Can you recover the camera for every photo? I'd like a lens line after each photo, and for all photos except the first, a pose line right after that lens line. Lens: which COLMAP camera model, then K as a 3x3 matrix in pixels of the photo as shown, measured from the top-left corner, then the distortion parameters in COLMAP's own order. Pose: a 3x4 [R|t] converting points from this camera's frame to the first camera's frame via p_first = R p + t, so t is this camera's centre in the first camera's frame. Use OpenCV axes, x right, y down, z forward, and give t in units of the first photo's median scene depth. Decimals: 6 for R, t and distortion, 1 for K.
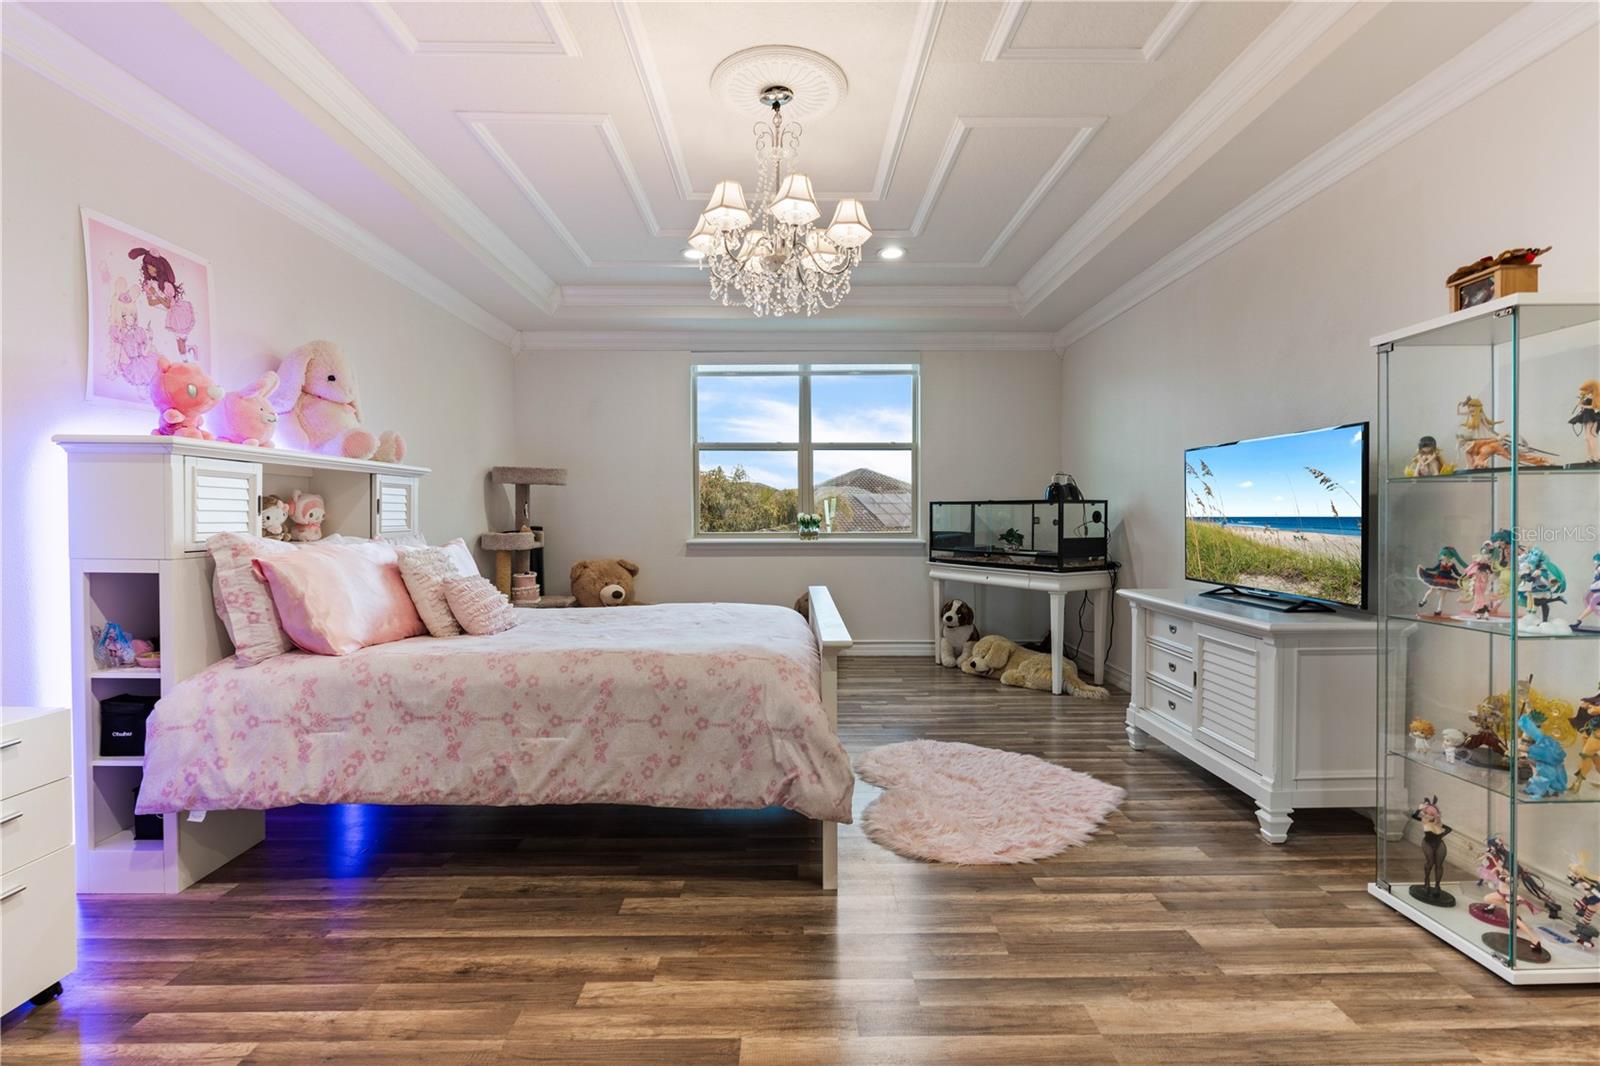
lens RADIAL K [[731.0, 0, 800.0], [0, 731.0, 533.0], [0, 0, 1]] dist [-0.006111, 0.000279]
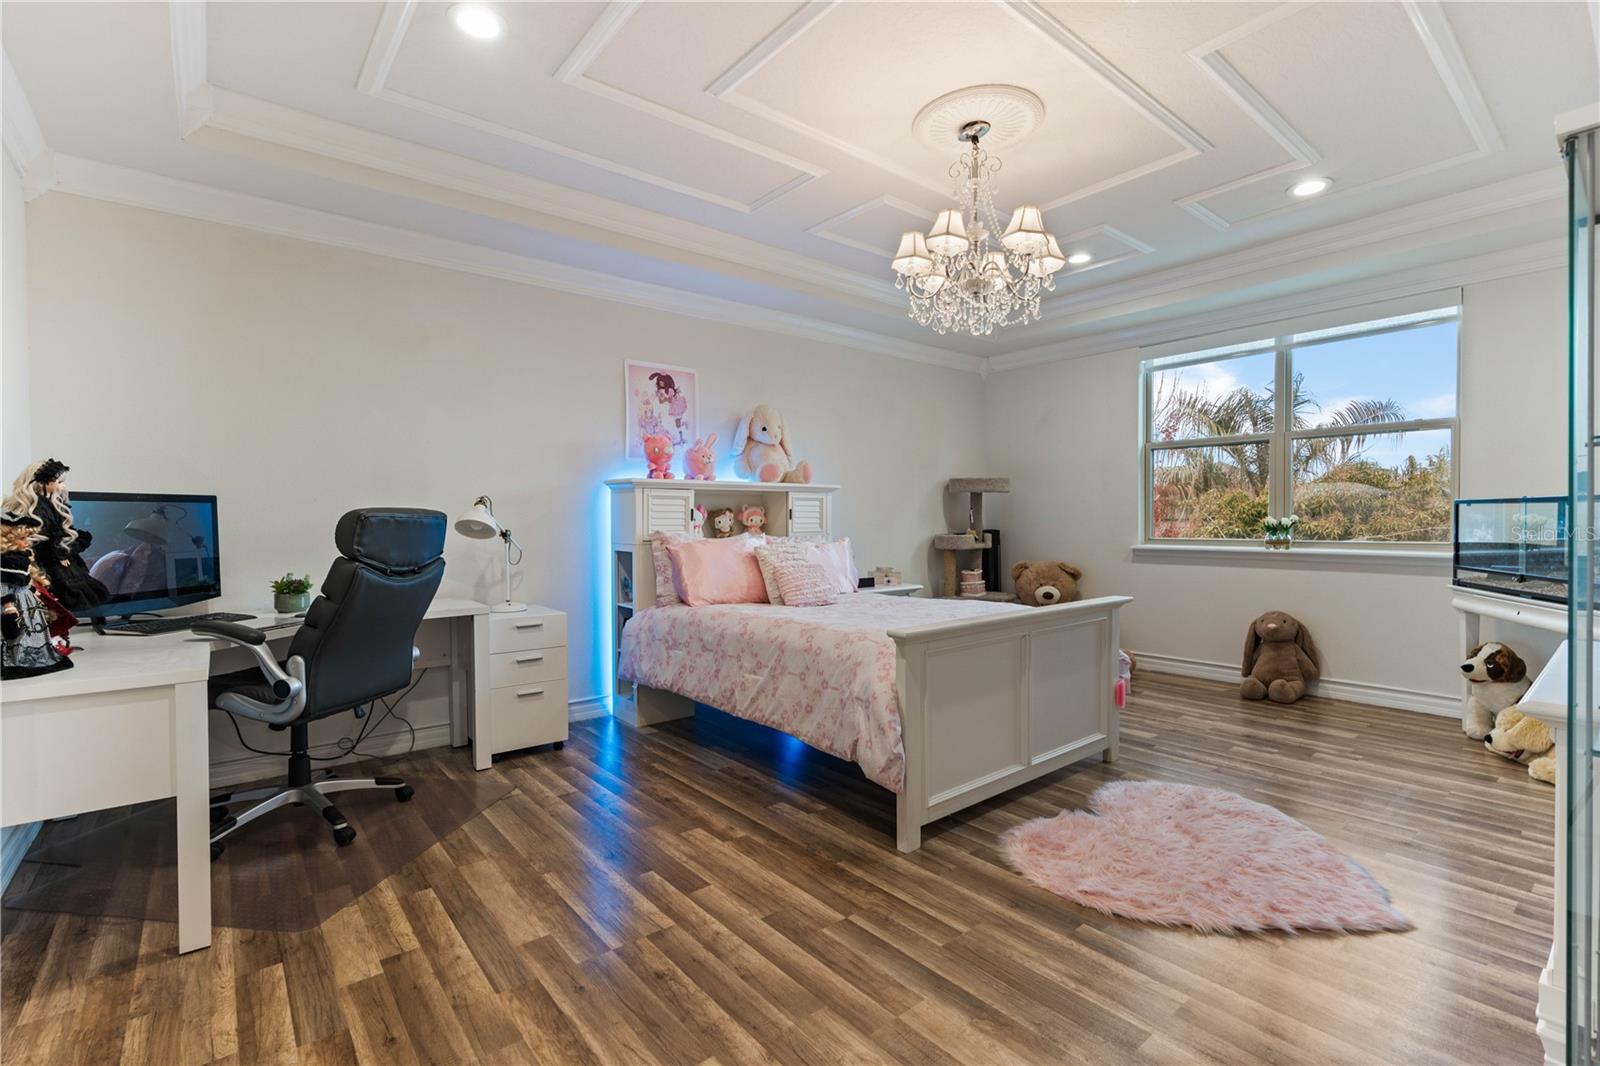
lens RADIAL K [[729.7, 0, 798.7], [0, 729.7, 538.3], [0, 0, 1]] dist [-0.006154, 0.000623]
pose [[0.623574, 0.018558, -0.781544, 0.749644], [-0.016770, 0.999806, 0.010360, -0.005850], [0.781584, 0.006646, 0.623765, 0.153443]]
